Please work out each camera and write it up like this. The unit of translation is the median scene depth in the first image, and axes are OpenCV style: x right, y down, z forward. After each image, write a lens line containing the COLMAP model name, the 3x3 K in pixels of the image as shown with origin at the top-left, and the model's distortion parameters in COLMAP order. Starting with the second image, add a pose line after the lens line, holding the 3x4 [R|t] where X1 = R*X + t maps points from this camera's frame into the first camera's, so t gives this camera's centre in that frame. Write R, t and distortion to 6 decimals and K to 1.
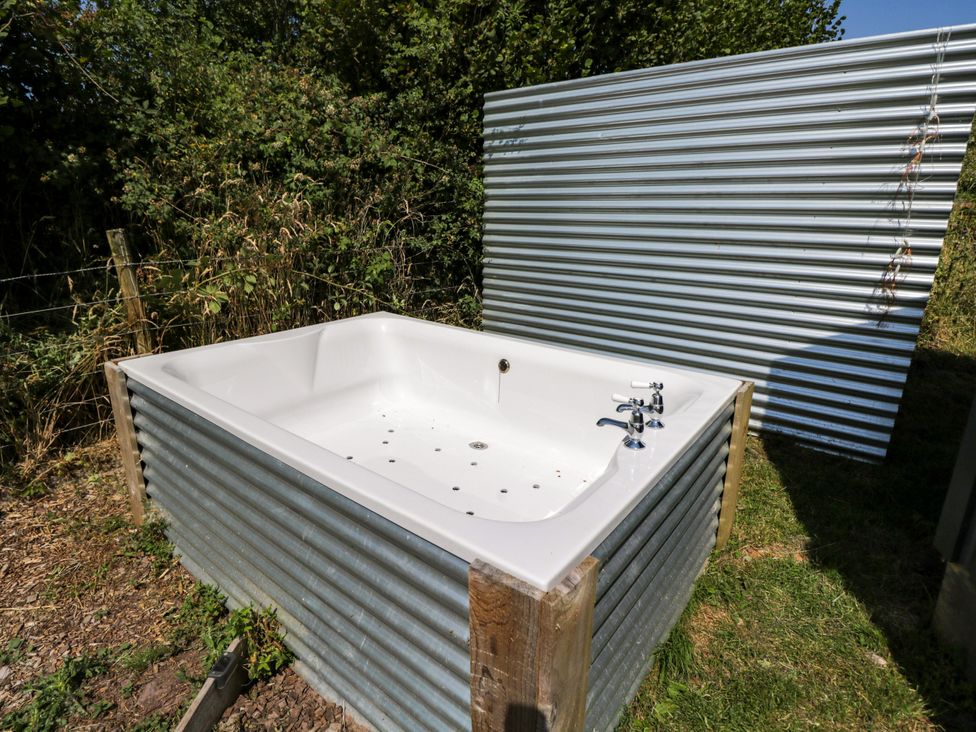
lens RADIAL K [[507.6, 0, 483.0], [0, 507.6, 367.2], [0, 0, 1]] dist [0.000296, -0.014697]
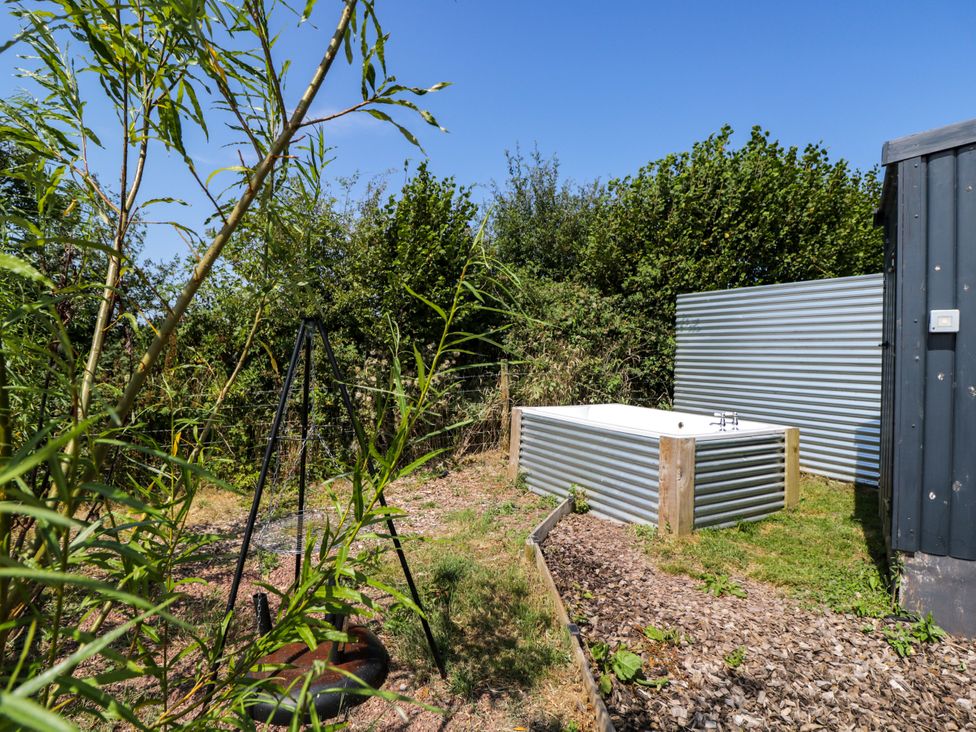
lens RADIAL K [[507.6, 0, 483.0], [0, 507.6, 367.2], [0, 0, 1]] dist [0.000296, -0.014697]
pose [[0.927067, 0.021769, -0.374262, 0.045497], [-0.124936, 0.959185, -0.253682, 0.282133], [0.353464, 0.281939, 0.891949, -0.852606]]
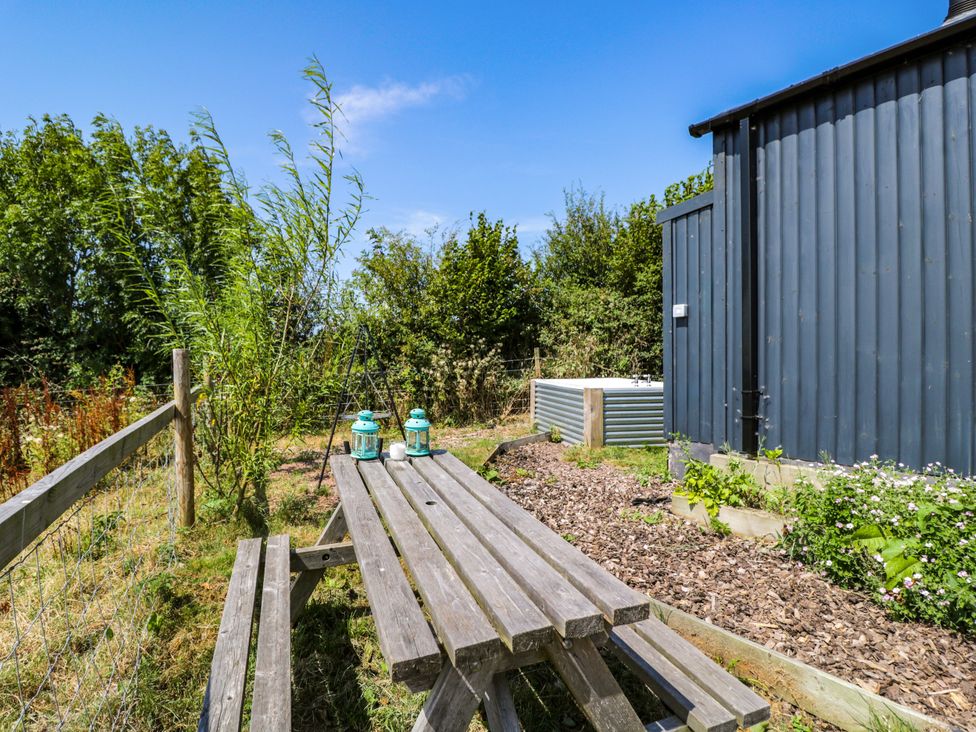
lens RADIAL K [[507.6, 0, 483.0], [0, 507.6, 367.2], [0, 0, 1]] dist [0.000296, -0.014697]
pose [[0.778777, 0.000548, -0.627300, 0.812166], [-0.171979, 0.961871, -0.212668, 0.463283], [0.603265, 0.273503, 0.749177, -1.252041]]
